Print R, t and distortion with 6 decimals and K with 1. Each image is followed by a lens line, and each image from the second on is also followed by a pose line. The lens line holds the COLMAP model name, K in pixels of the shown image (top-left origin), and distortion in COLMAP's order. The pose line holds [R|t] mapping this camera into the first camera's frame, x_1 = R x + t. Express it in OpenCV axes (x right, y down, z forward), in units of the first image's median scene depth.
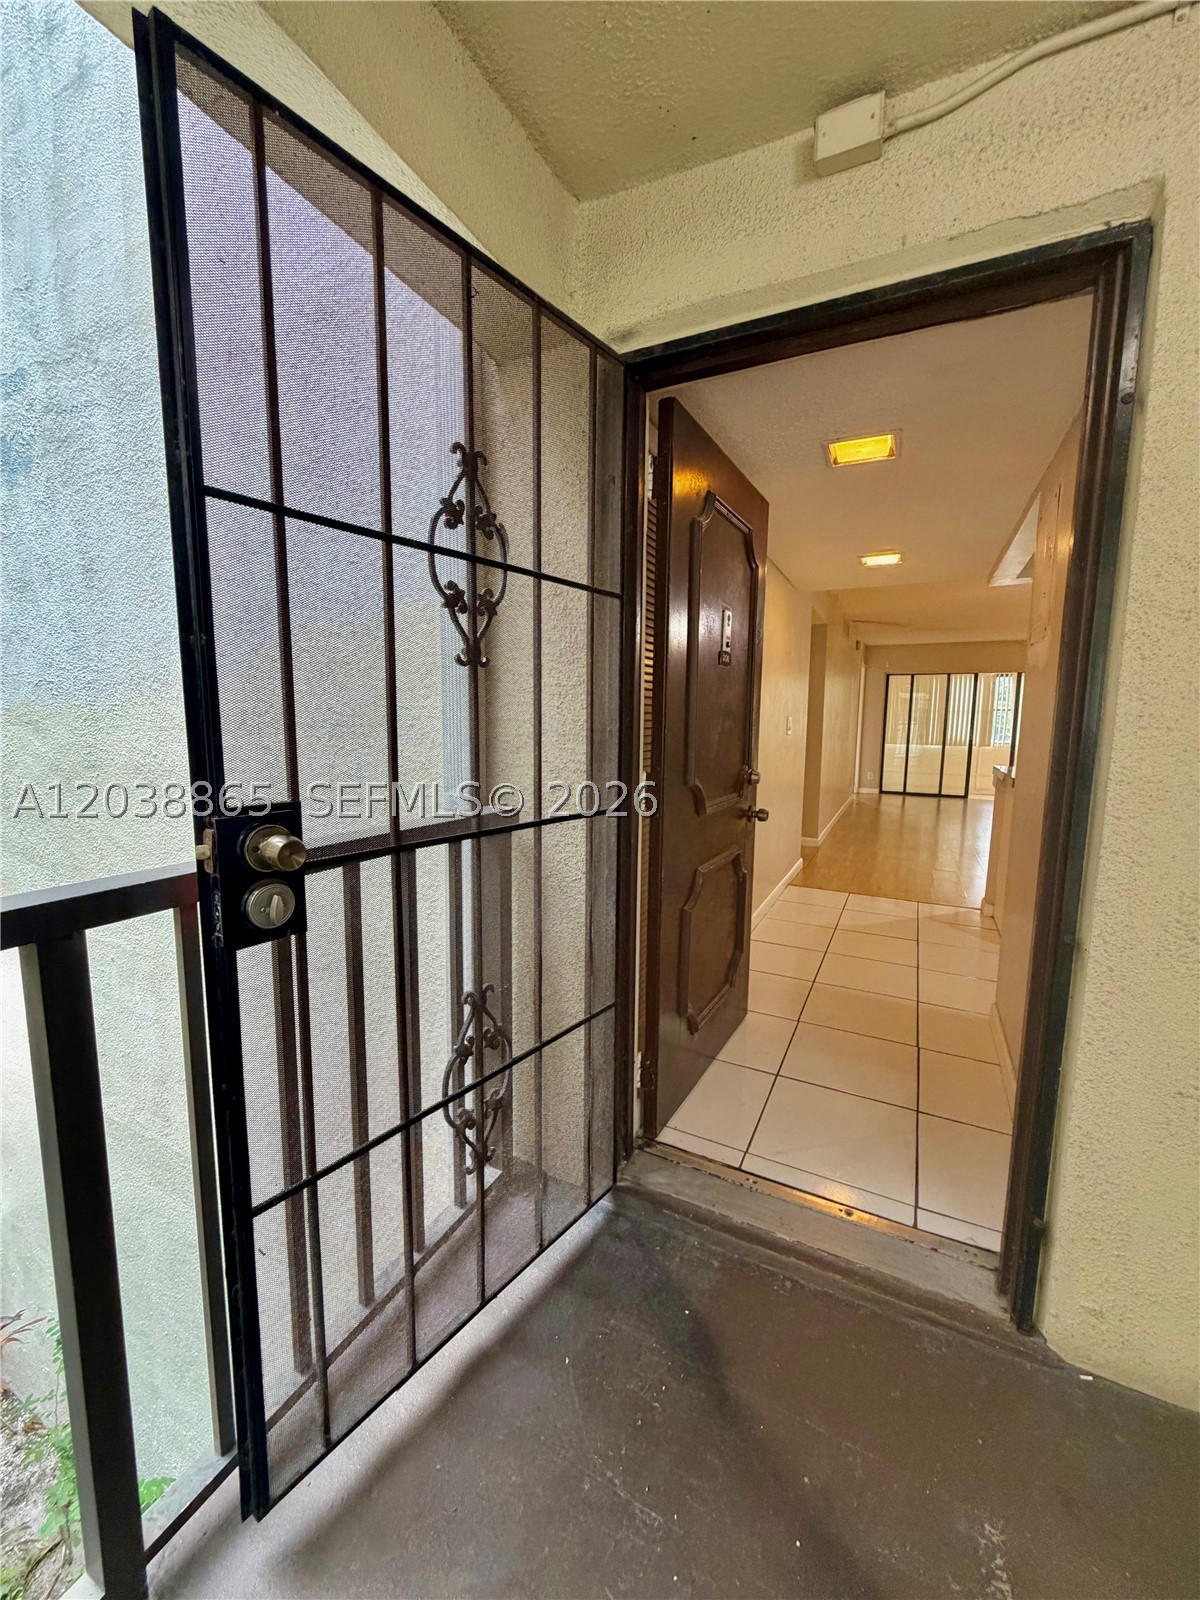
lens RADIAL K [[636.8, 0, 601.4], [0, 636.8, 799.5], [0, 0, 1]] dist [0.002773, -0.000378]
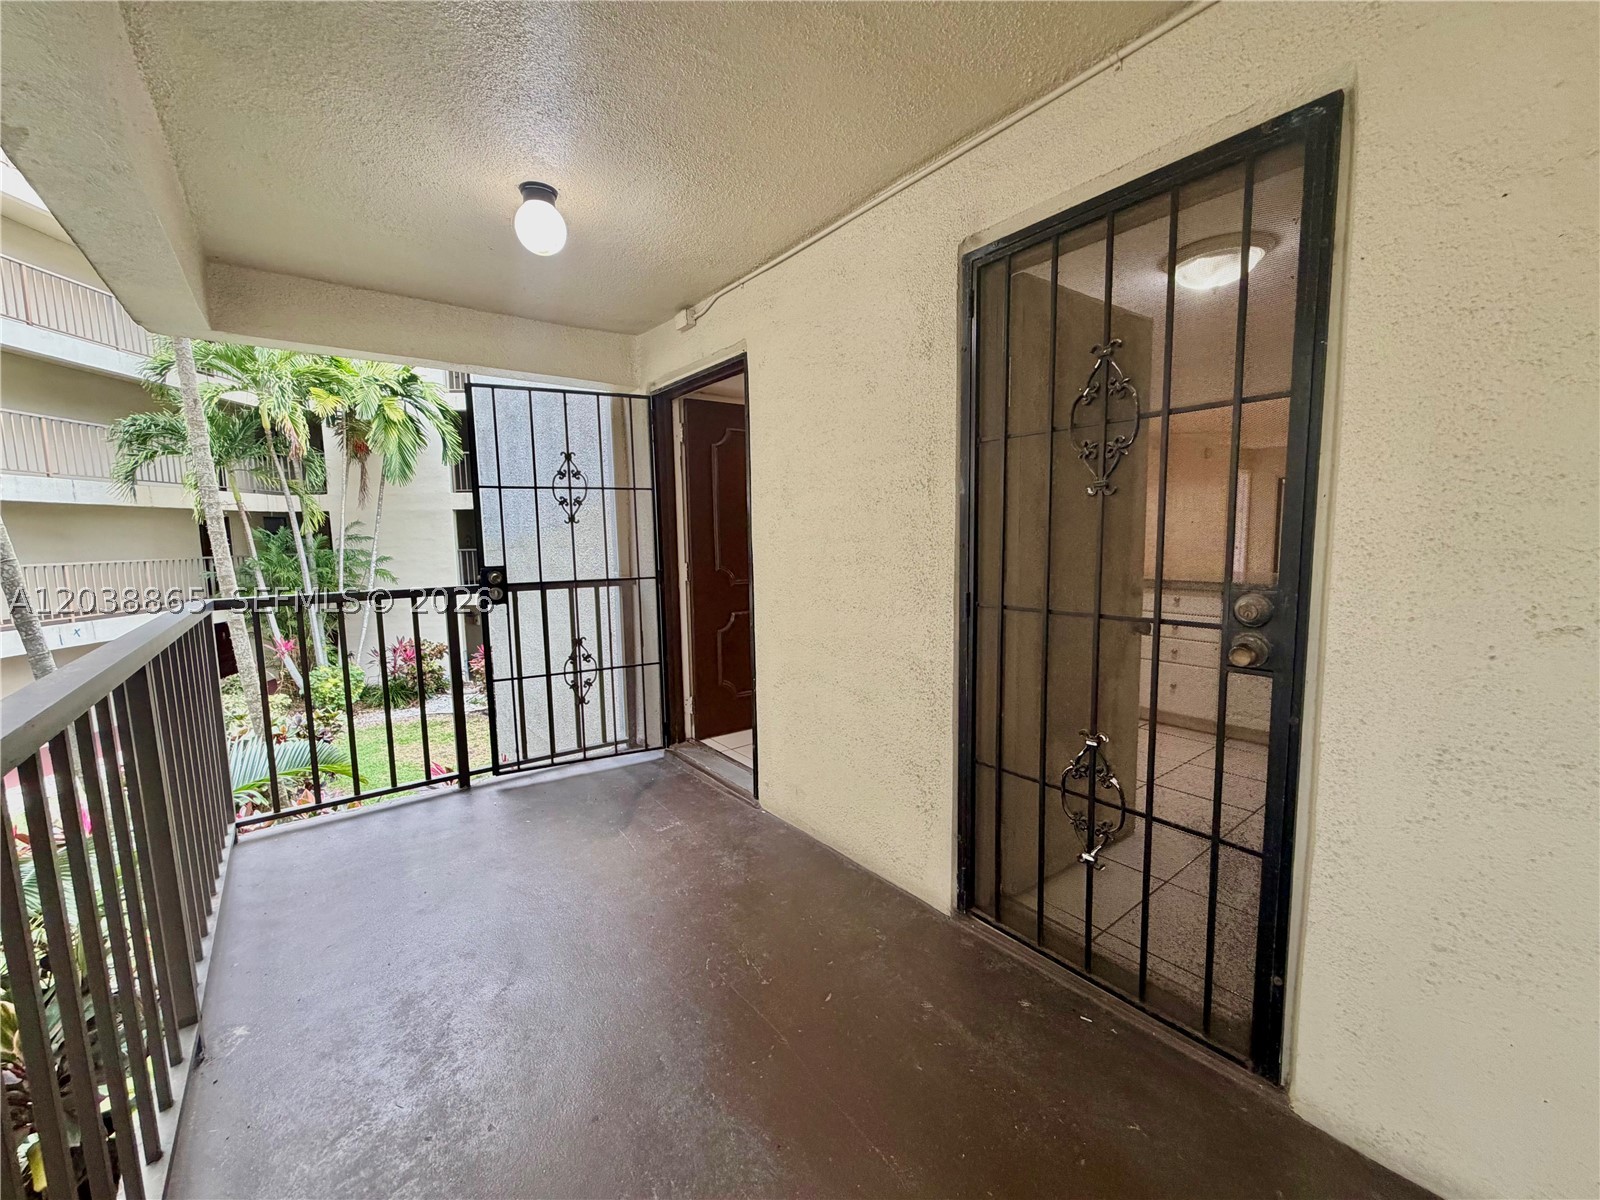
lens RADIAL K [[636.8, 0, 800.8], [0, 636.8, 604.4], [0, 0, 1]] dist [0.002773, -0.000378]
pose [[0.899578, 0.021135, -0.436248, 2.083549], [-0.029816, 0.999470, -0.013062, 0.174697], [0.435741, 0.024757, 0.899732, -1.200145]]
